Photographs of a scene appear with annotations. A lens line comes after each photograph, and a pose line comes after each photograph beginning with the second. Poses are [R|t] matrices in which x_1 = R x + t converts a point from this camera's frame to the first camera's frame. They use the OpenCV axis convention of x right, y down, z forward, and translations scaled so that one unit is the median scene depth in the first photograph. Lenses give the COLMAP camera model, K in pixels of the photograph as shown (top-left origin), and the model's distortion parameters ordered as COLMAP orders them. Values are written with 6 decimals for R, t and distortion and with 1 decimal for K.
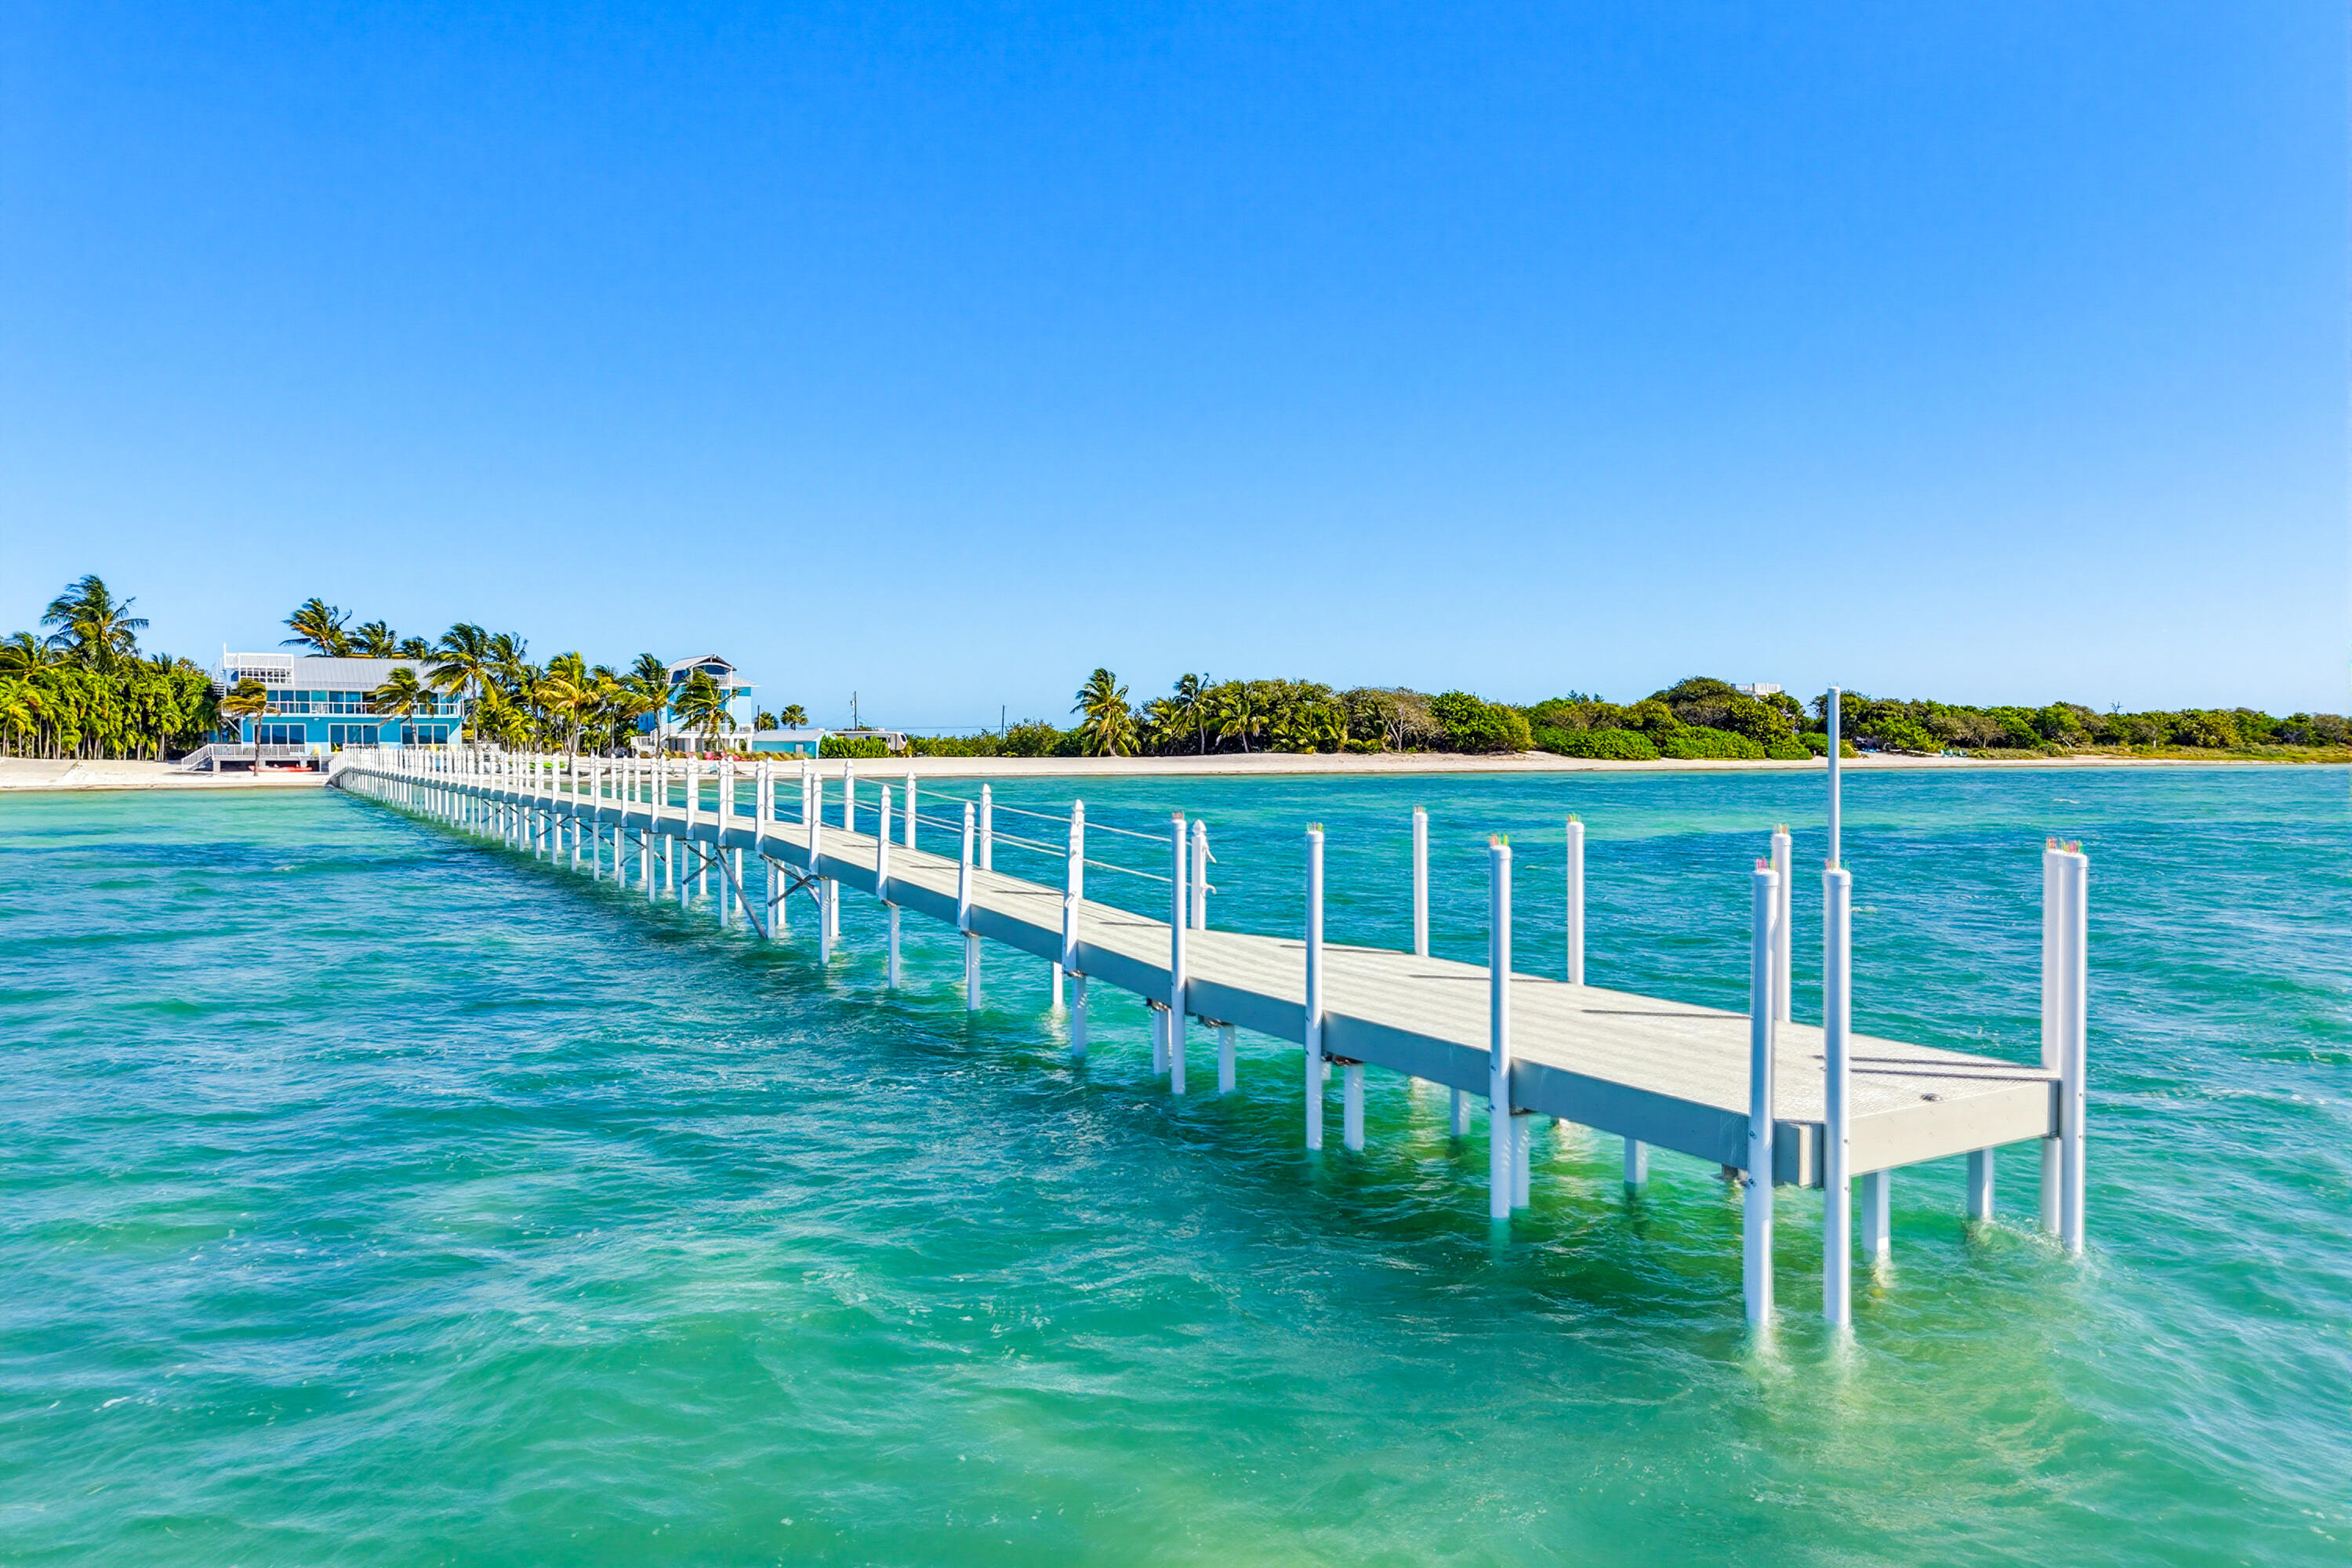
lens RADIAL K [[1555.2, 0, 1178.3], [0, 1555.2, 776.5], [0, 0, 1]] dist [-0.001845, -0.004124]
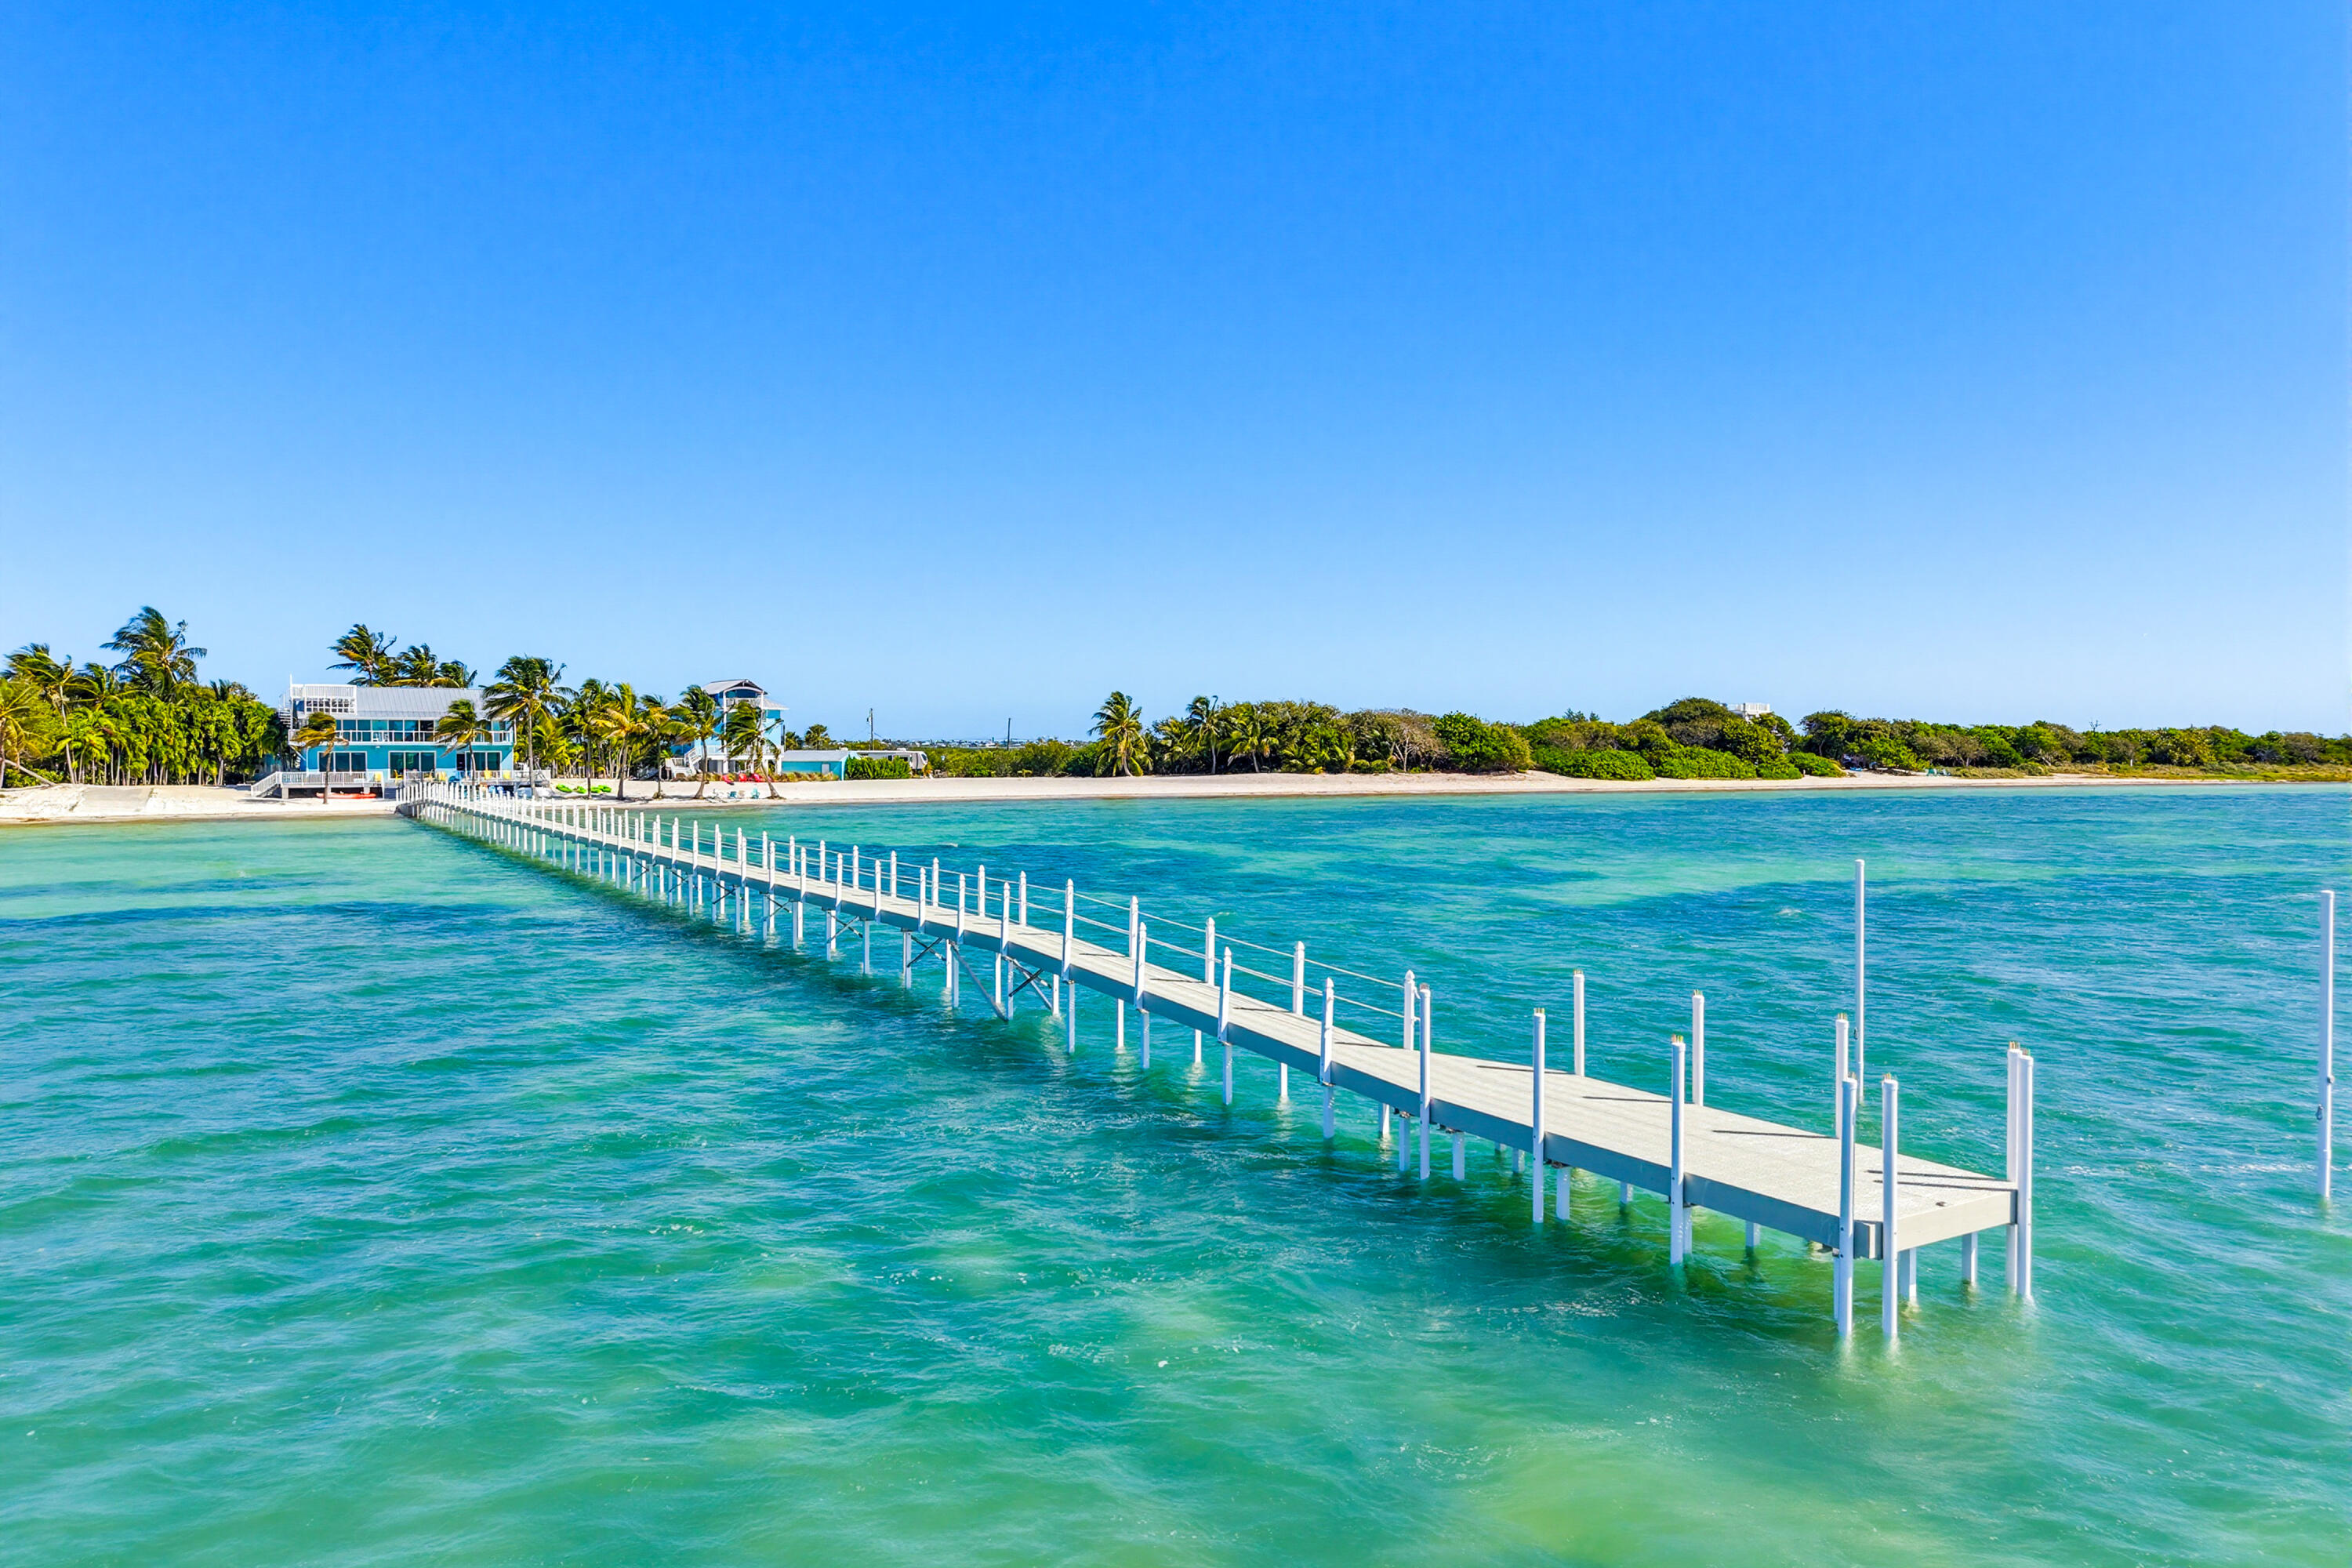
lens RADIAL K [[1555.2, 0, 1178.3], [0, 1555.2, 776.5], [0, 0, 1]] dist [-0.001845, -0.004124]
pose [[0.999957, 0.002142, 0.008968, -0.017833], [-0.002140, 0.999998, -0.000190, -0.012489], [-0.008969, 0.000171, 0.999960, -0.033690]]
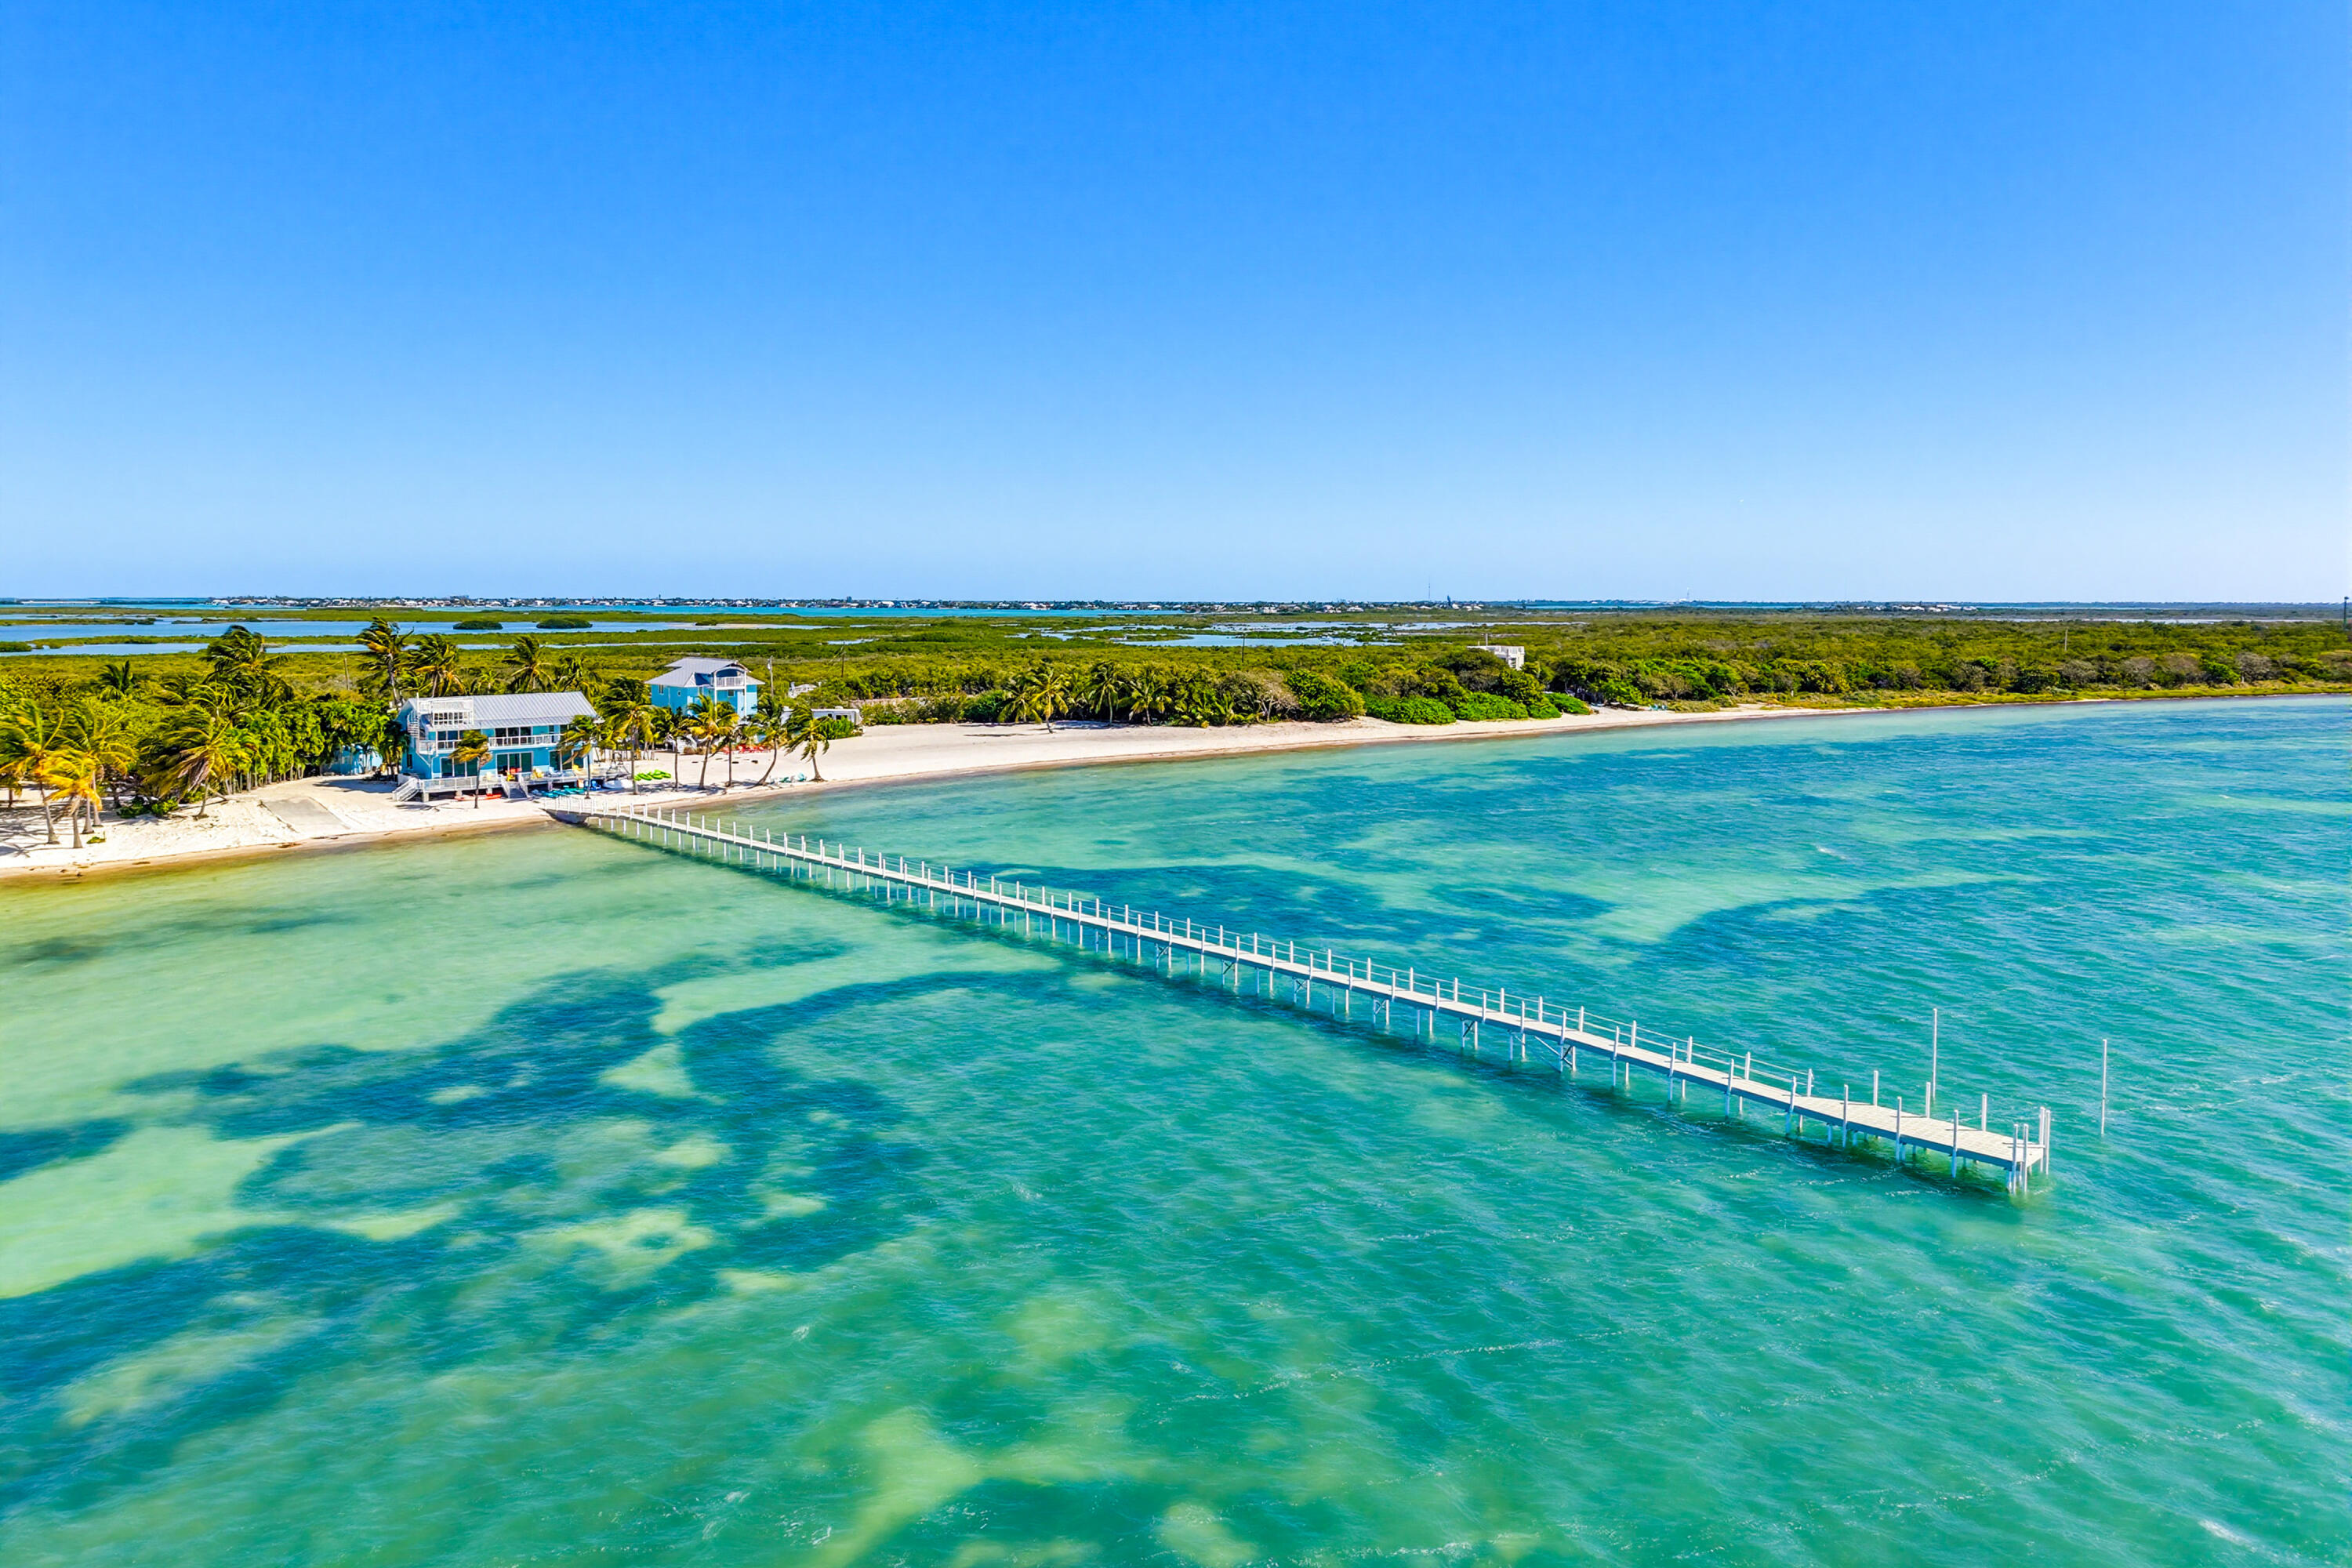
lens RADIAL K [[1505.6, 0, 1189.9], [0, 1505.6, 778.3], [0, 0, 1]] dist [0.122903, -0.233090]
pose [[0.975334, -0.022850, 0.219547, -0.196413], [0.001759, 0.995400, 0.095786, -0.090005], [-0.220726, -0.093037, 0.970888, -0.194500]]
